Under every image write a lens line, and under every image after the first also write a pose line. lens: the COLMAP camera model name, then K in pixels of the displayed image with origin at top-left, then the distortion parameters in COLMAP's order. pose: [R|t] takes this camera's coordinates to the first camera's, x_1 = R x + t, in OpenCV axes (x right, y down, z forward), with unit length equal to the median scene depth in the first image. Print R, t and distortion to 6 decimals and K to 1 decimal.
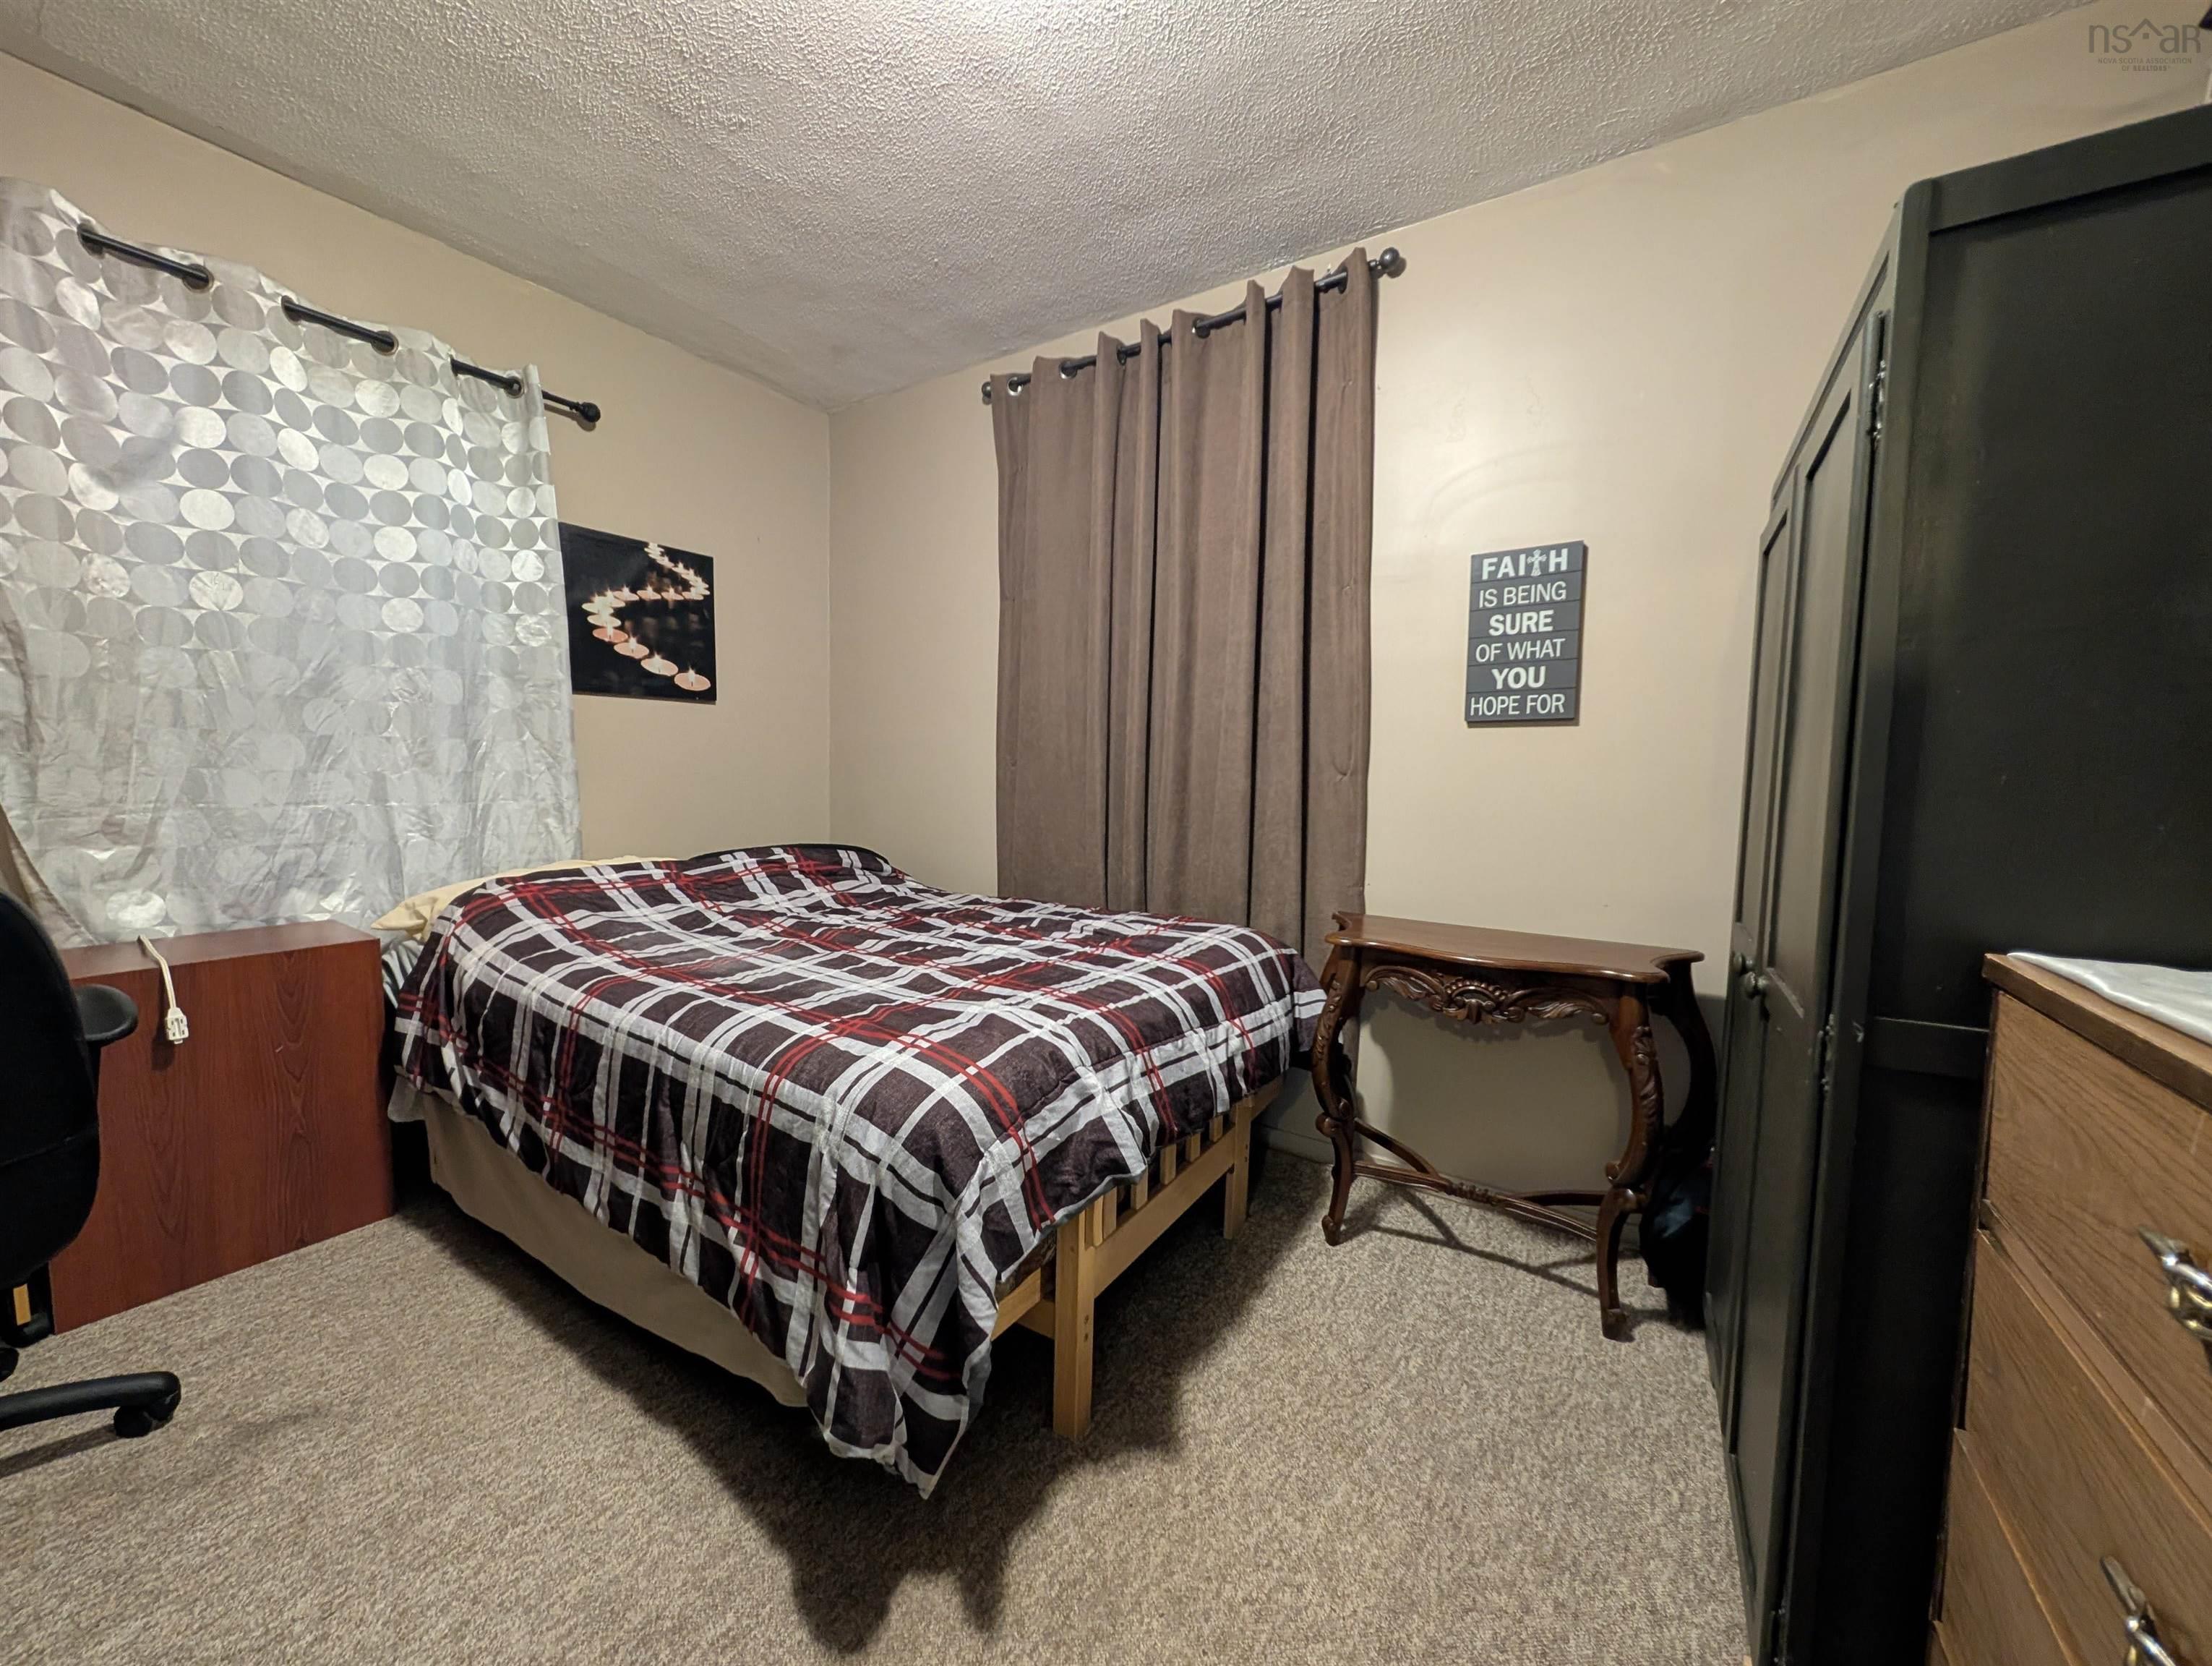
lens RADIAL K [[849.1, 0, 1102.1], [0, 849.1, 825.7], [0, 0, 1]] dist [0.001346, 0.000101]
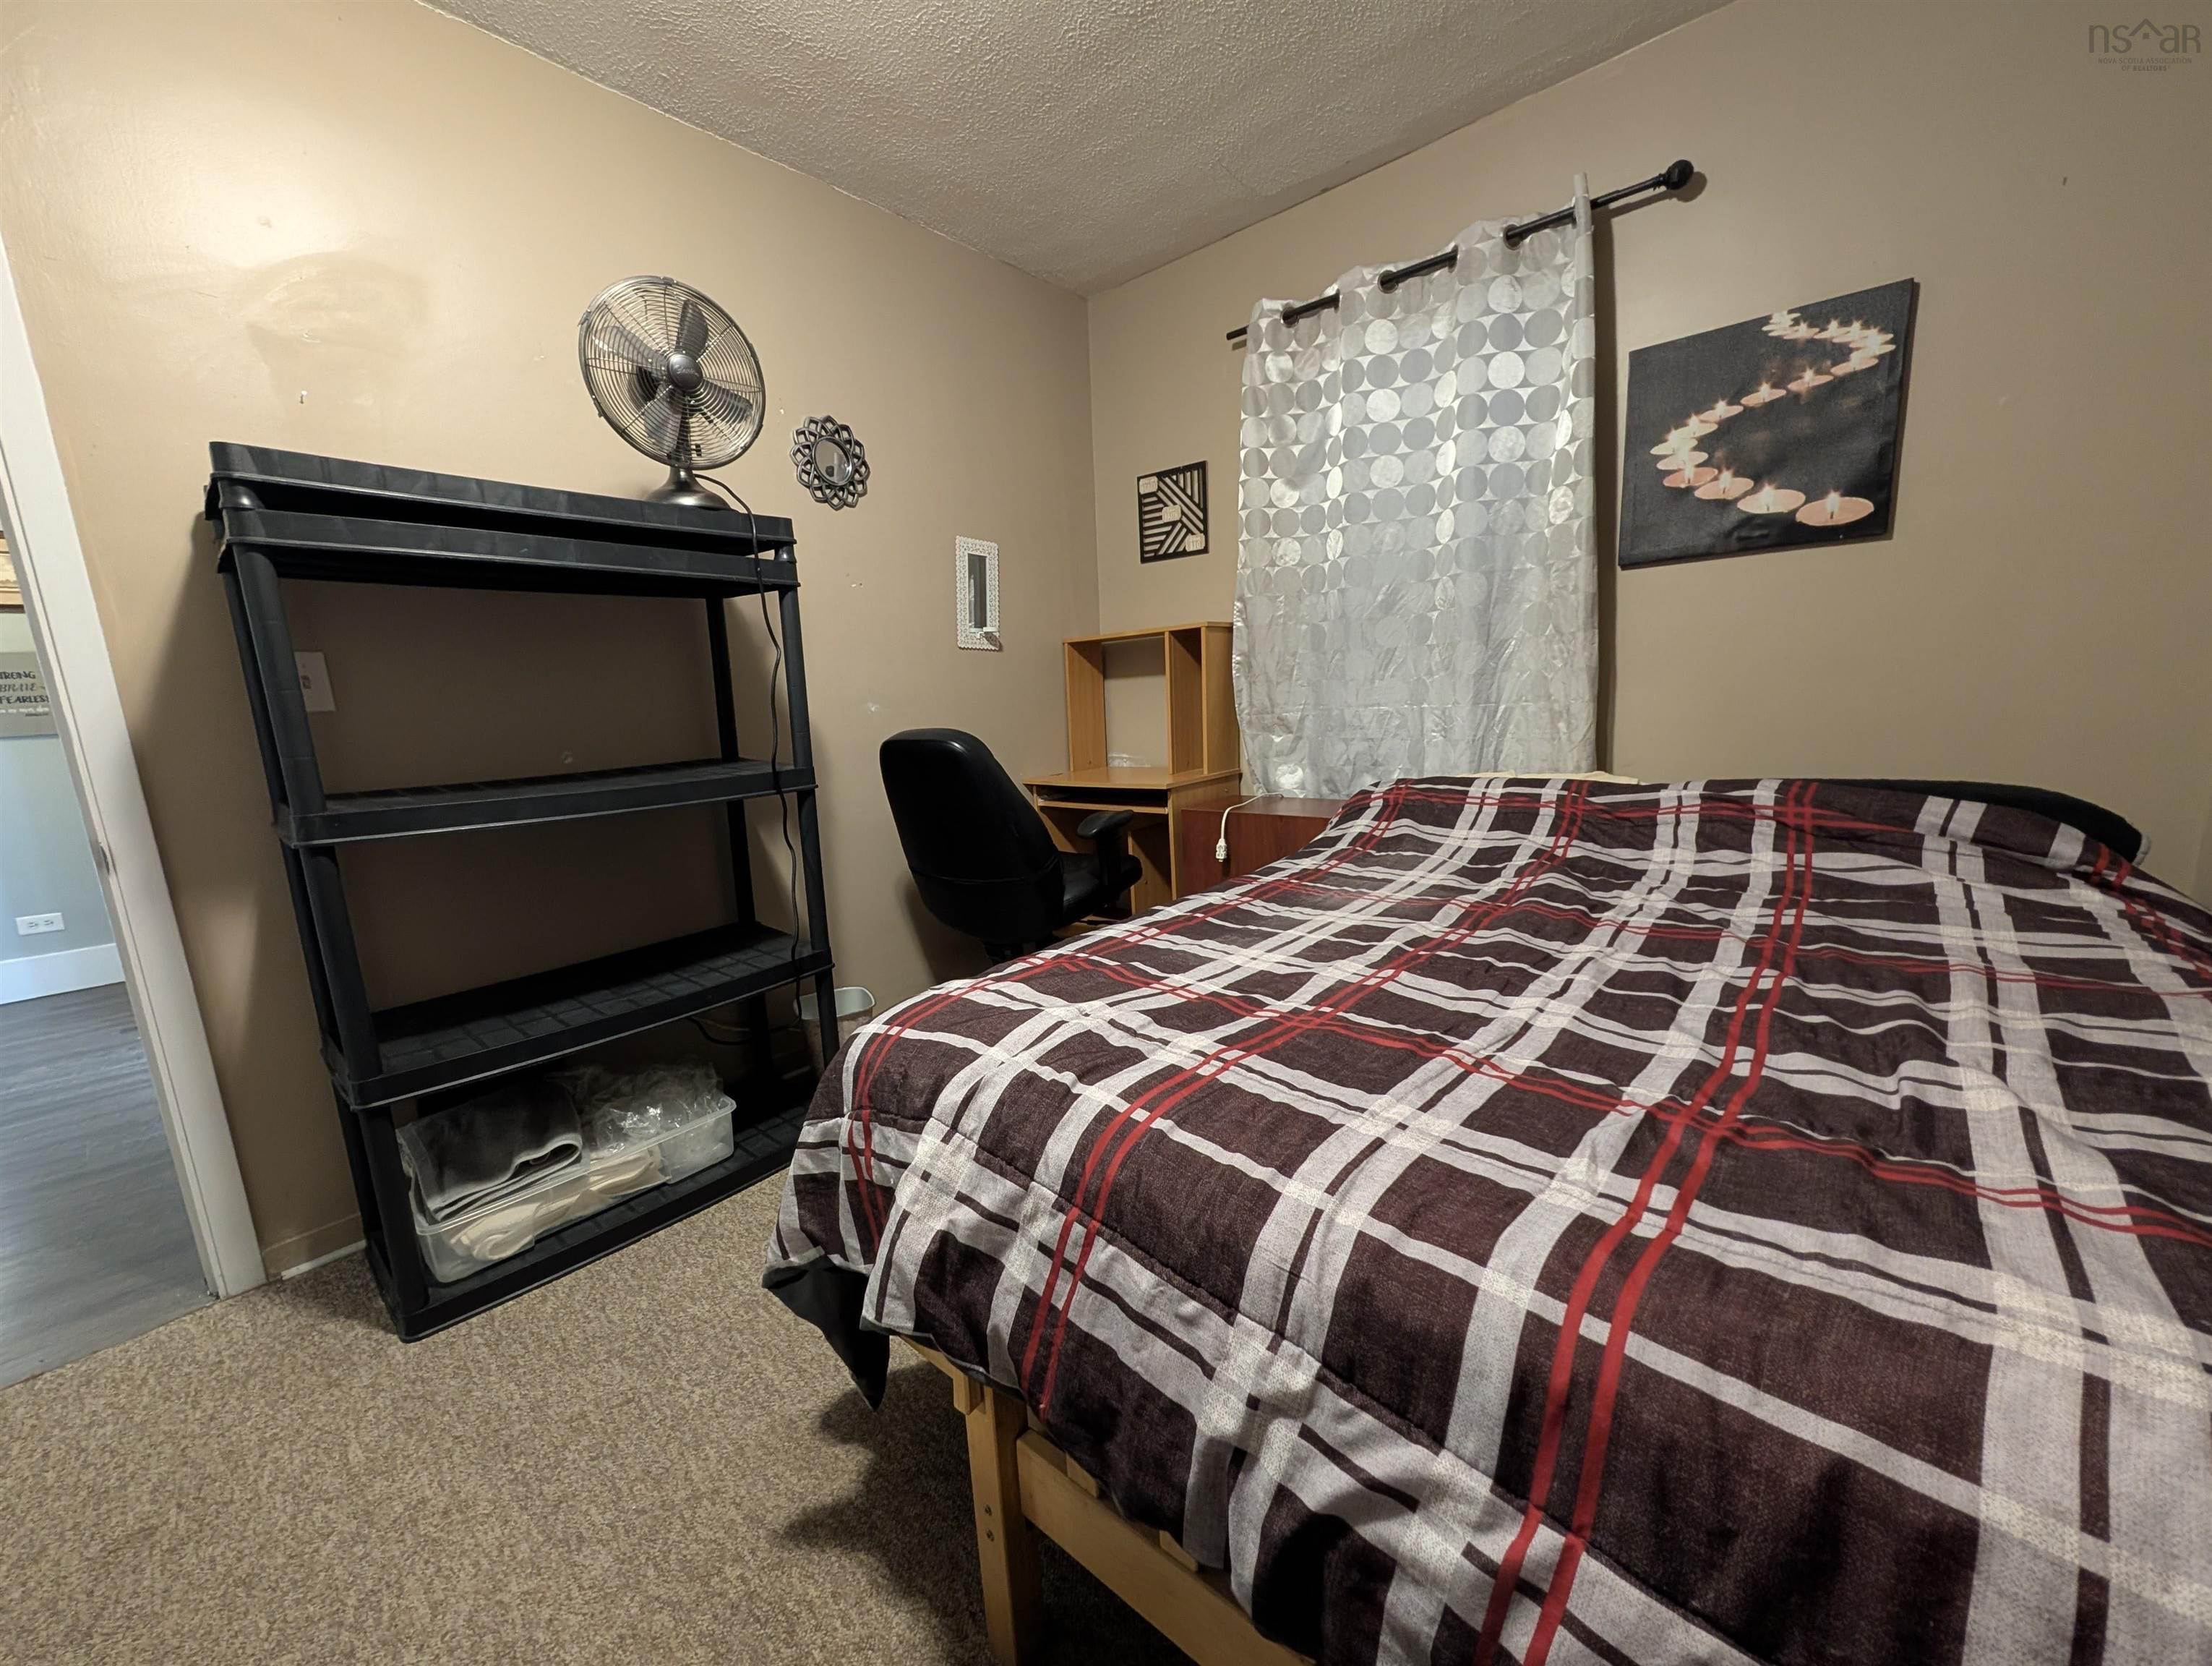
lens RADIAL K [[849.1, 0, 1104.4], [0, 849.1, 837.9], [0, 0, 1]] dist [0.001346, 0.000101]
pose [[-0.147179, 0.151440, -0.977448, 0.330990], [-0.026708, 0.987241, 0.156979, -0.017712], [0.988749, 0.049209, -0.141256, 0.728507]]
